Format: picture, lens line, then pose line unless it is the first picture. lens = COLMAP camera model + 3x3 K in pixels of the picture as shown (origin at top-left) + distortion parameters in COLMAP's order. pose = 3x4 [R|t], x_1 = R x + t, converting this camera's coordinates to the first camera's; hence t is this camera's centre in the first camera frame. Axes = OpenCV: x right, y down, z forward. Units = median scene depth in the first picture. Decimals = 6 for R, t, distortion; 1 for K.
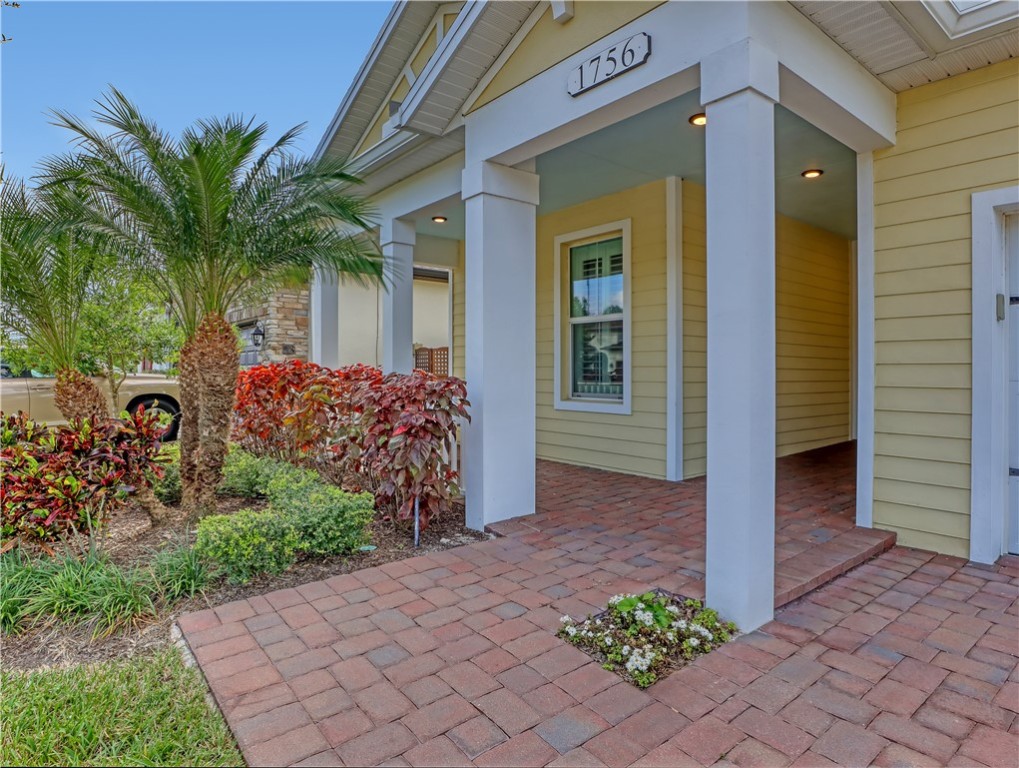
lens RADIAL K [[615.3, 0, 511.8], [0, 615.3, 378.0], [0, 0, 1]] dist [-0.029011, -0.000214]
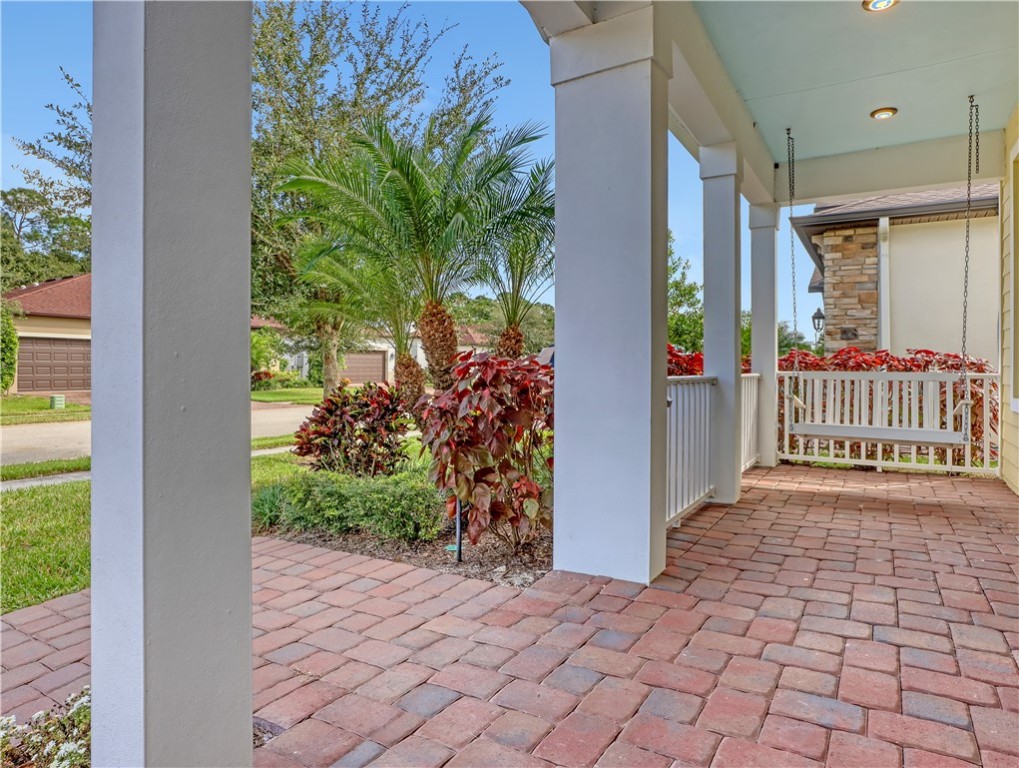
lens RADIAL K [[615.3, 0, 513.0], [0, 615.3, 377.3], [0, 0, 1]] dist [-0.029011, -0.000214]
pose [[0.317117, 0.014075, -0.948282, 0.262222], [-0.011057, 0.999877, 0.011143, 0.006948], [0.948322, 0.006951, 0.317234, 0.326994]]
